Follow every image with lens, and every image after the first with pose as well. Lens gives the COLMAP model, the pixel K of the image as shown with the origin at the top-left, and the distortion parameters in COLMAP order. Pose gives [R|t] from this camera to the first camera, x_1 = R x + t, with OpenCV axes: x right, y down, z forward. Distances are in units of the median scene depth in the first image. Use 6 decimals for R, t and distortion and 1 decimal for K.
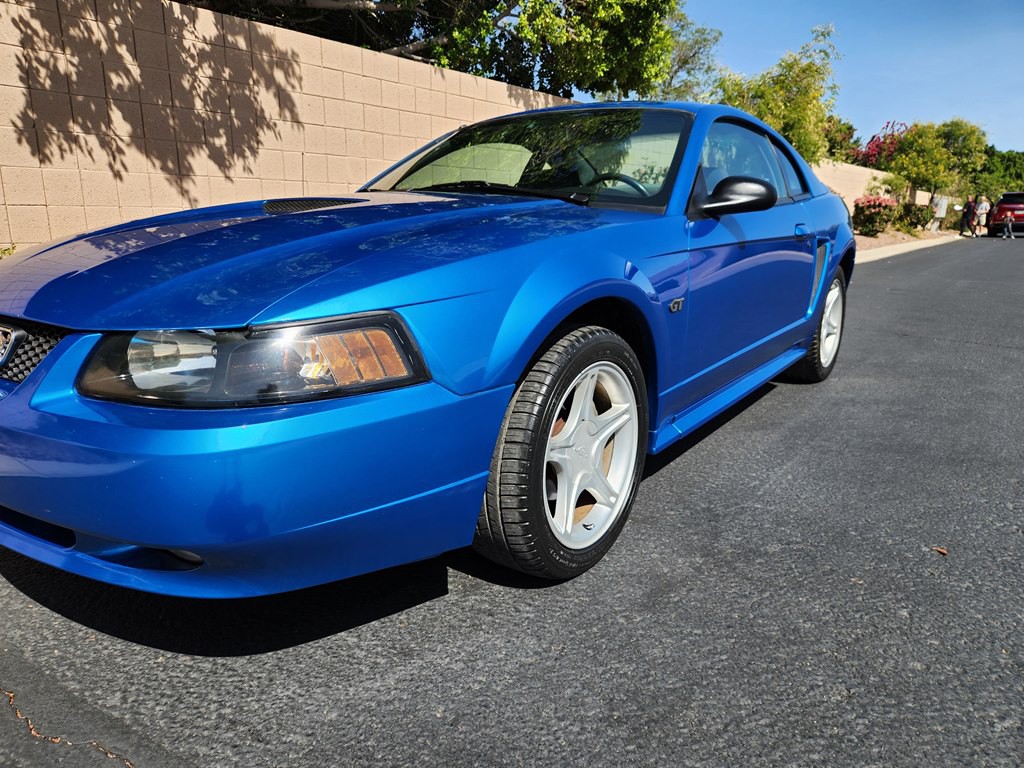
lens RADIAL K [[692.7, 0, 512.9], [0, 692.7, 370.3], [0, 0, 1]] dist [0.068769, -0.077135]
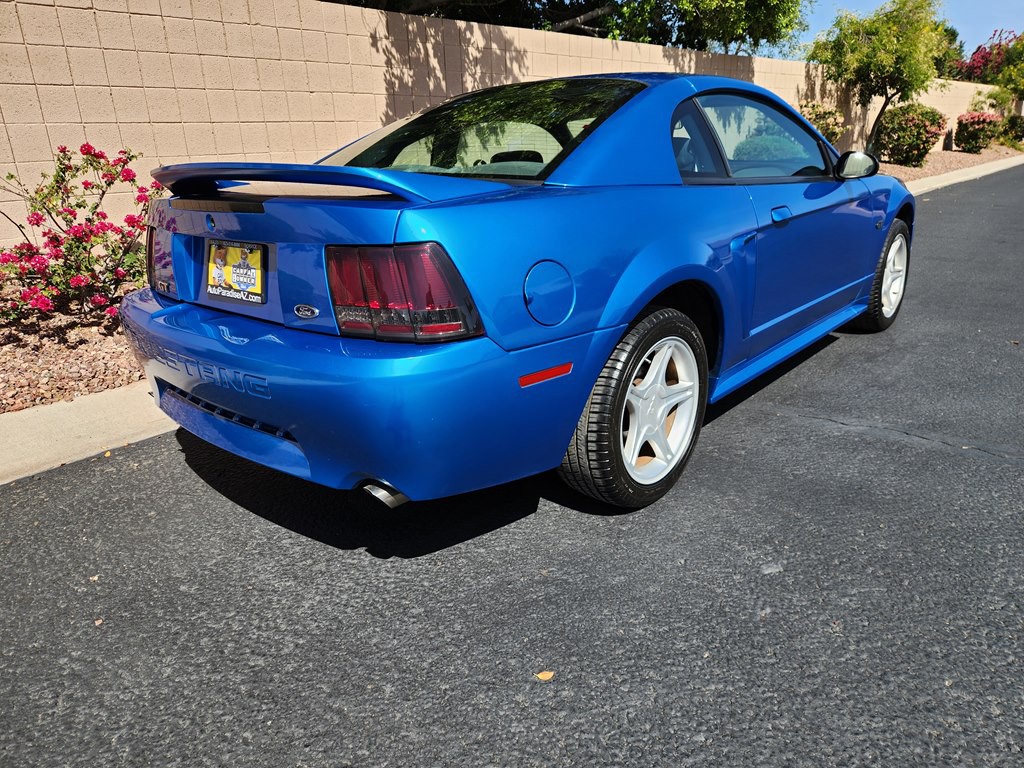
lens RADIAL K [[713.1, 0, 514.0], [0, 713.1, 376.4], [0, 0, 1]] dist [0.071234, -0.059212]
pose [[0.996218, -0.020749, -0.084378, -0.355688], [0.028740, 0.995099, 0.094620, 0.066096], [0.082001, -0.096687, 0.991931, -0.657101]]
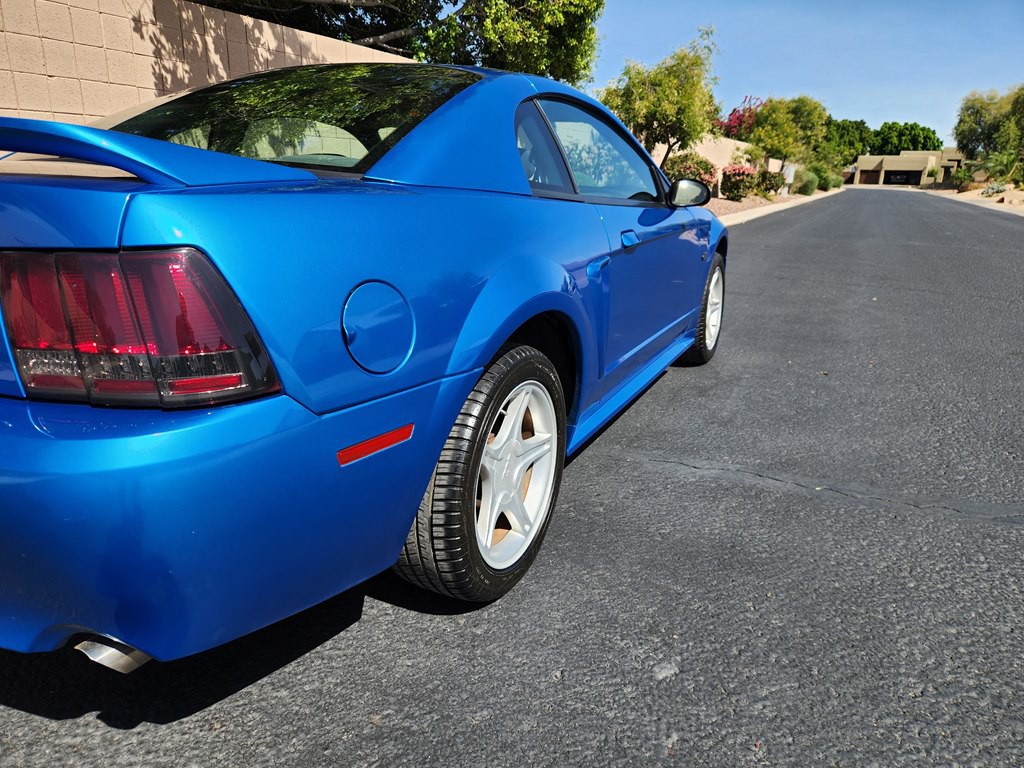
lens RADIAL K [[708.3, 0, 516.4], [0, 708.3, 379.1], [0, 0, 1]] dist [0.068308, -0.066805]
pose [[0.981392, -0.045224, 0.186613, -0.373930], [0.033466, 0.997279, 0.065685, 0.060251], [-0.189076, -0.058217, 0.980235, -0.492510]]
